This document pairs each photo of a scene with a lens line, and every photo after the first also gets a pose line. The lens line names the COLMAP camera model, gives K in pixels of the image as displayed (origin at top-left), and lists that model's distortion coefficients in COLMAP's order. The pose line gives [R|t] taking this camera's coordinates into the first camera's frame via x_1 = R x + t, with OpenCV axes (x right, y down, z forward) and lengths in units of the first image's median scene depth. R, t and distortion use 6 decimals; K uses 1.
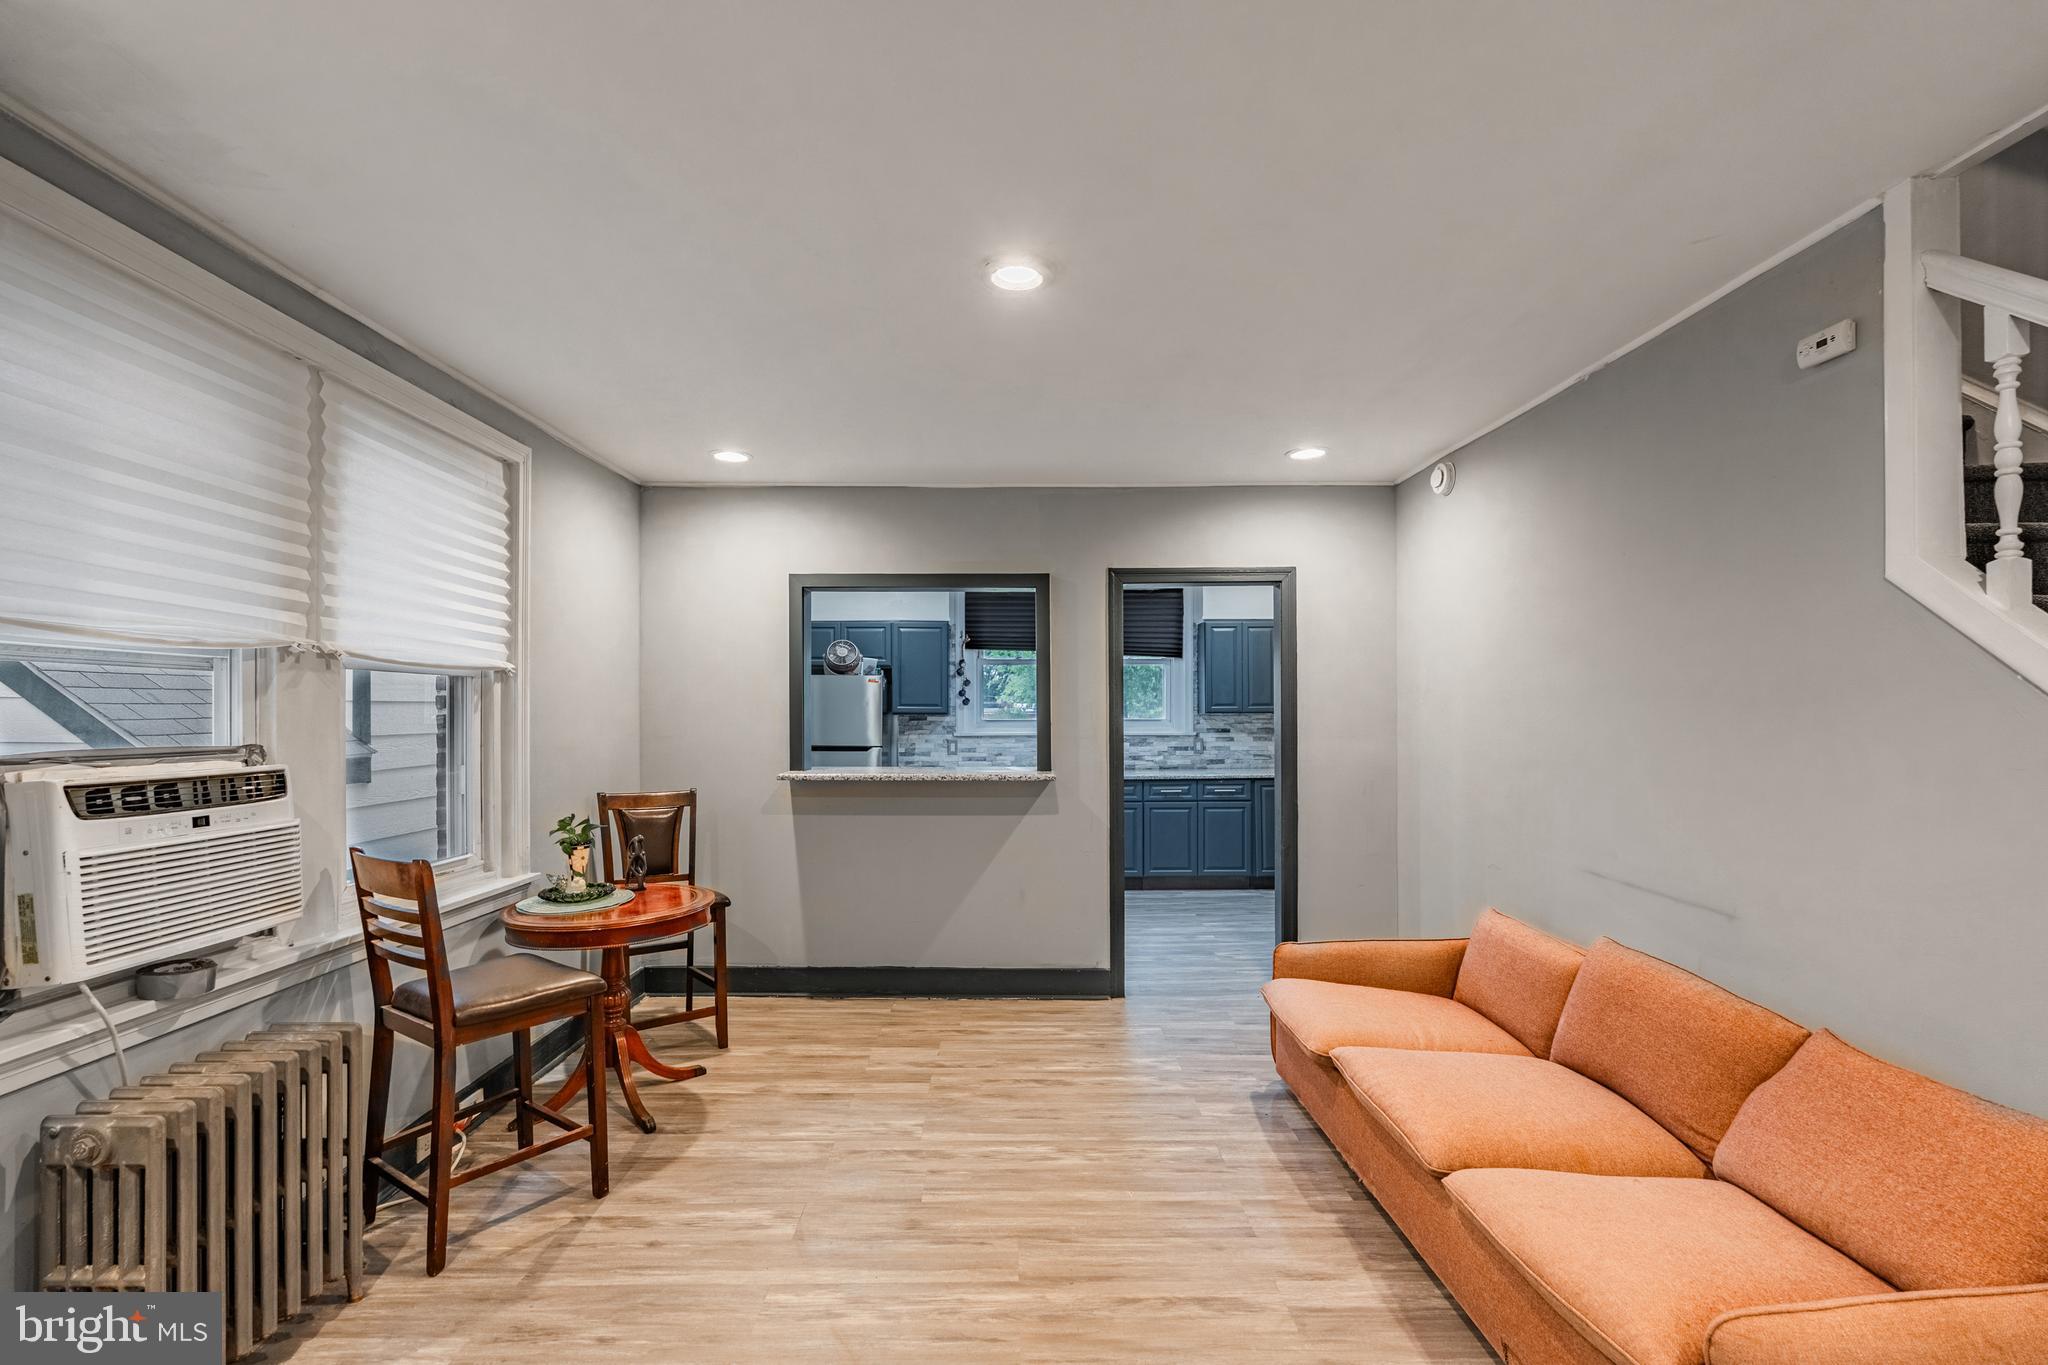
lens RADIAL K [[902.6, 0, 1013.5], [0, 902.6, 718.0], [0, 0, 1]] dist [-0.007723, 0.001606]
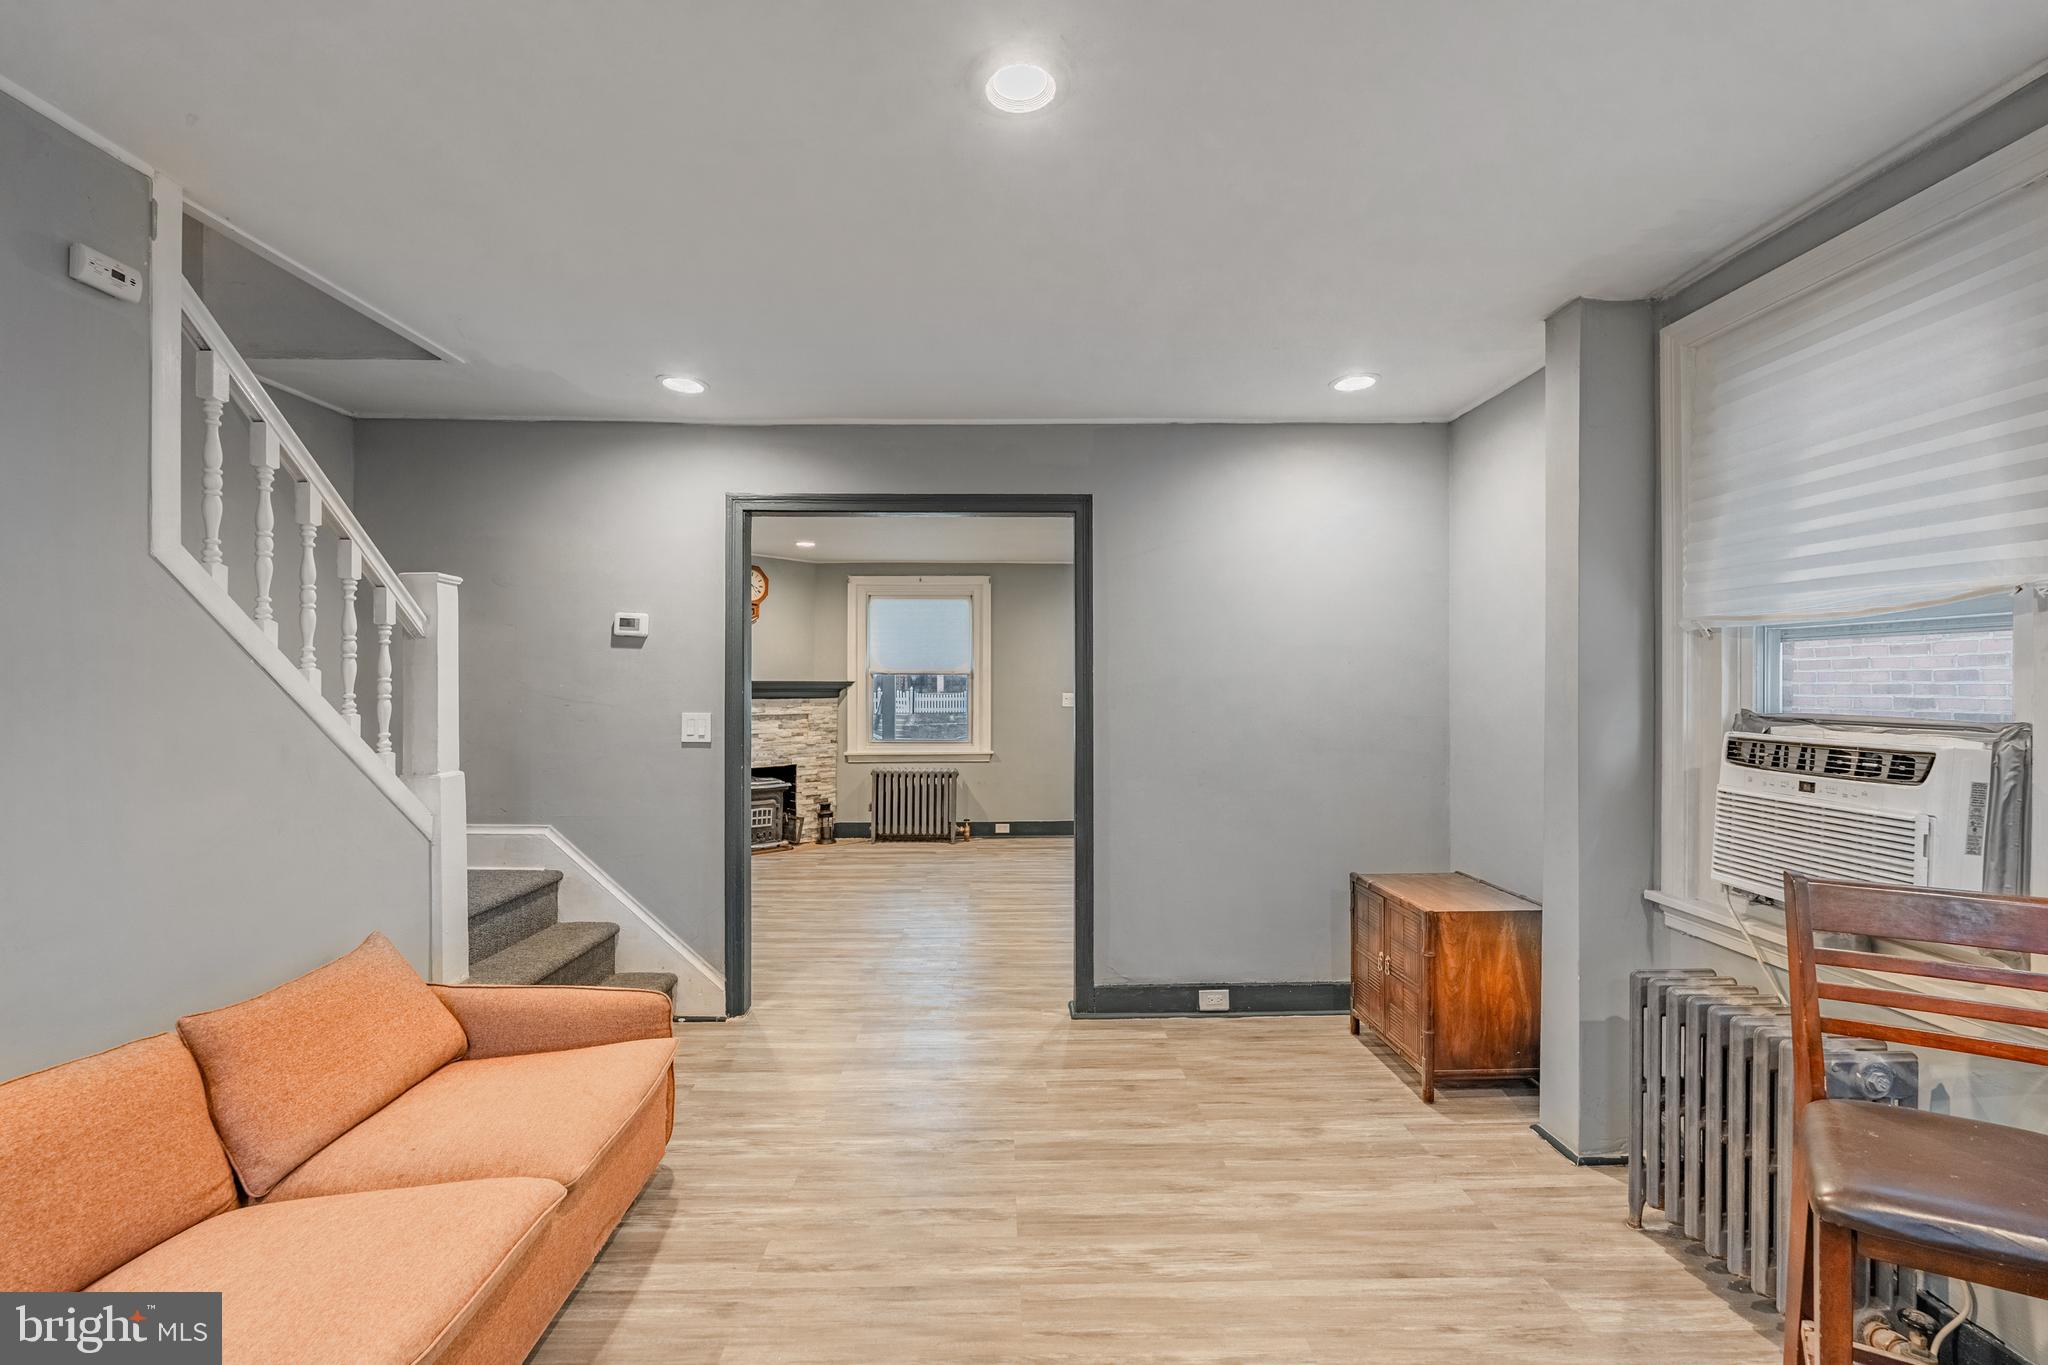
lens RADIAL K [[902.6, 0, 1024.4], [0, 902.6, 685.9], [0, 0, 1]] dist [-0.007723, 0.001606]
pose [[-0.999781, 0.004212, -0.020501, 0.011472], [0.004023, 0.999949, 0.009293, -0.007741], [0.020539, 0.009209, -0.999747, 1.073924]]
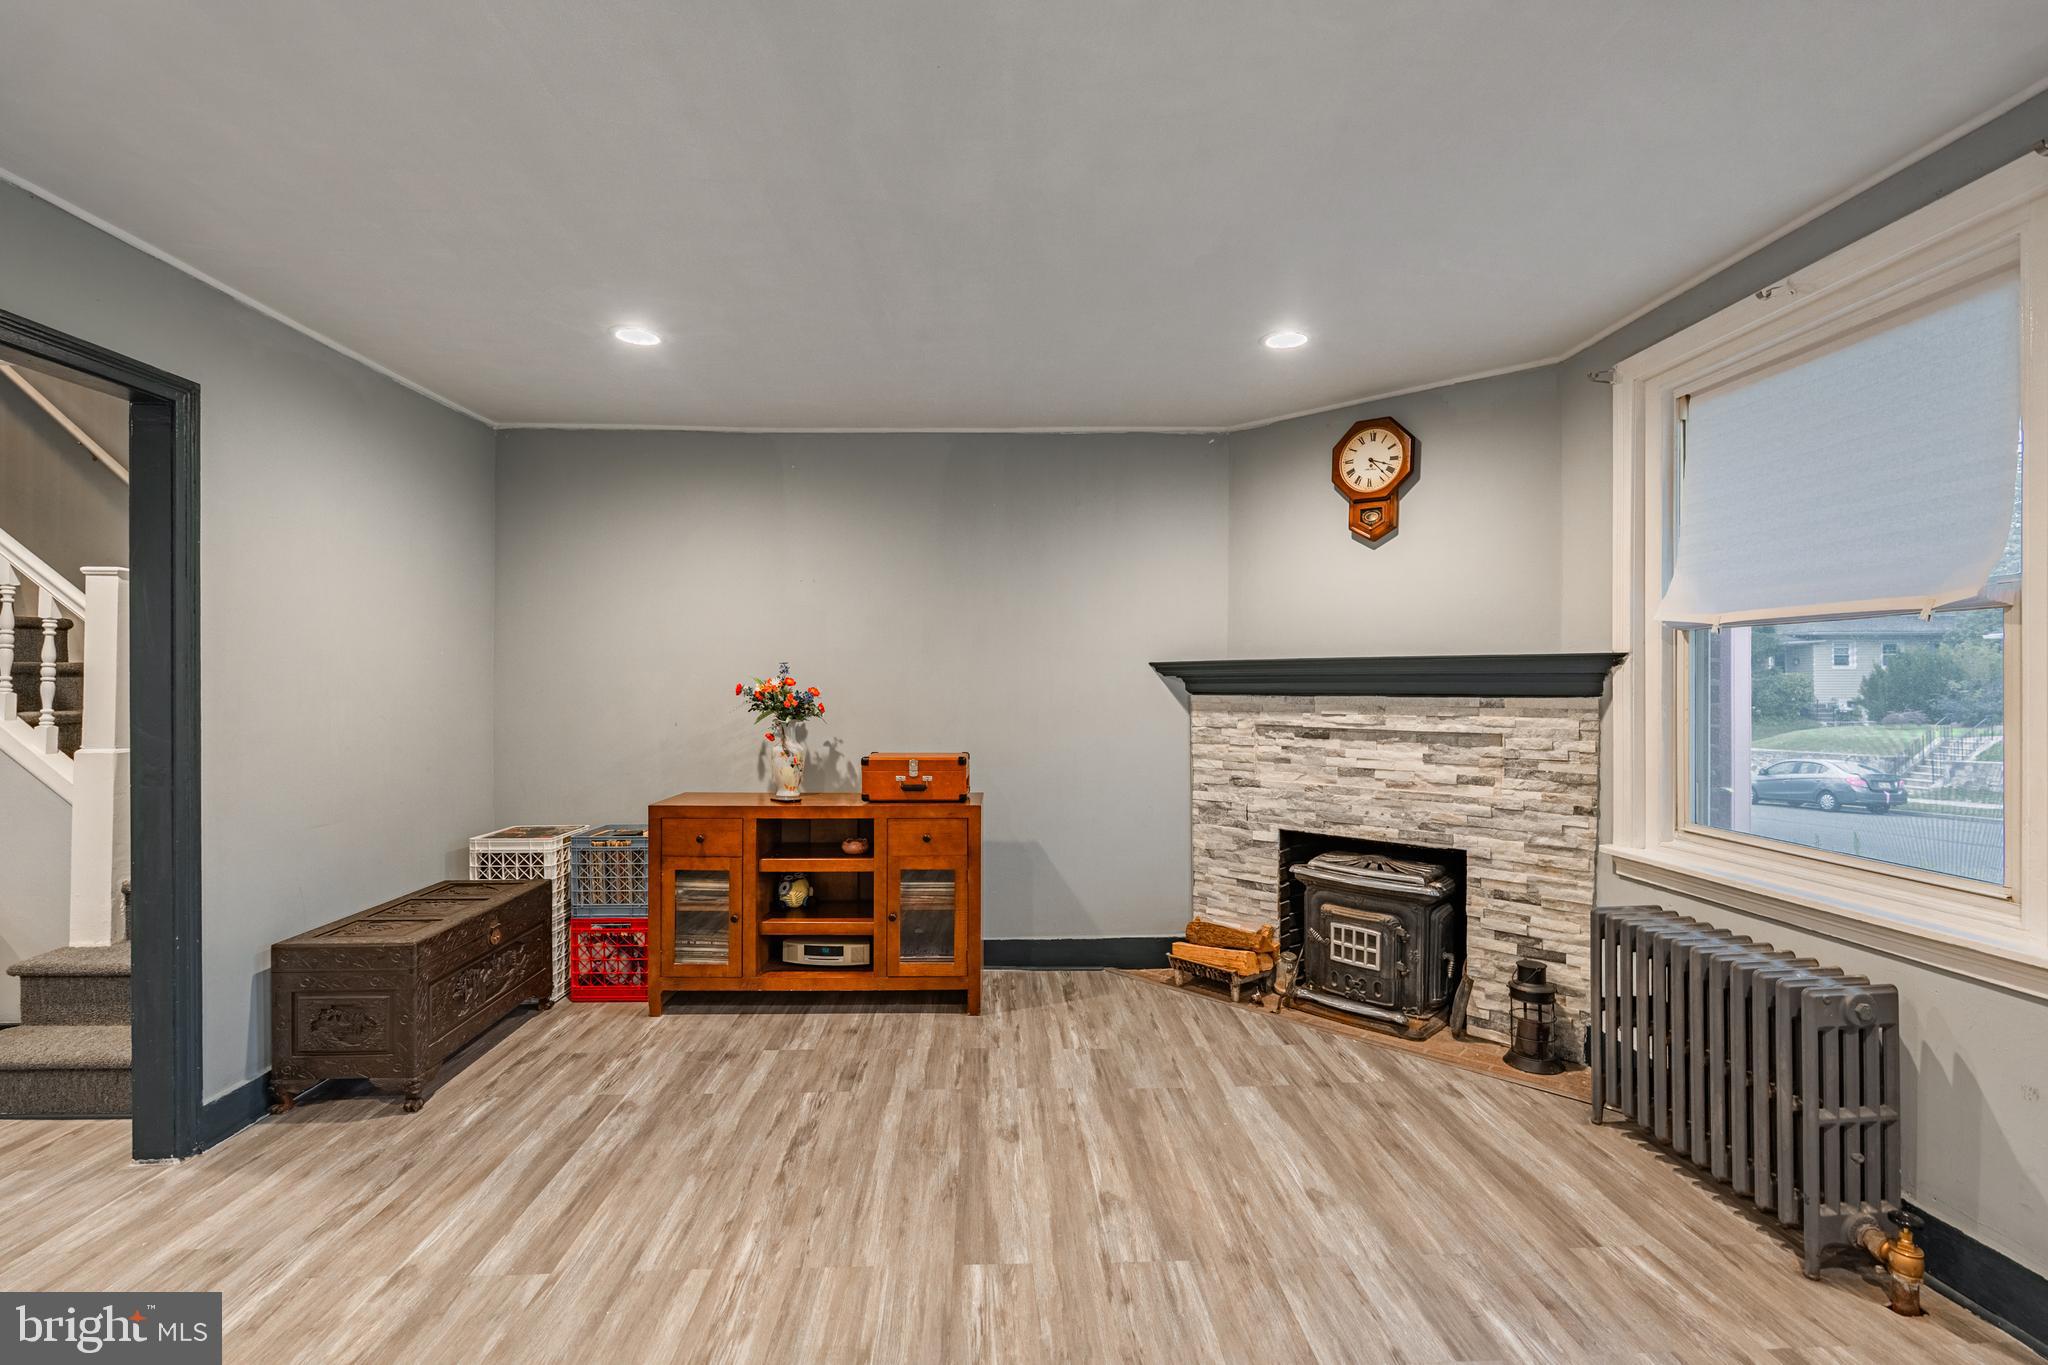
lens RADIAL K [[902.6, 0, 1019.0], [0, 902.6, 683.4], [0, 0, 1]] dist [-0.007723, 0.001606]
pose [[-0.031382, 0.004534, 0.999497, -0.398996], [0.013765, 0.999897, -0.004104, 0.024792], [-0.999413, 0.013629, -0.031441, -0.624141]]
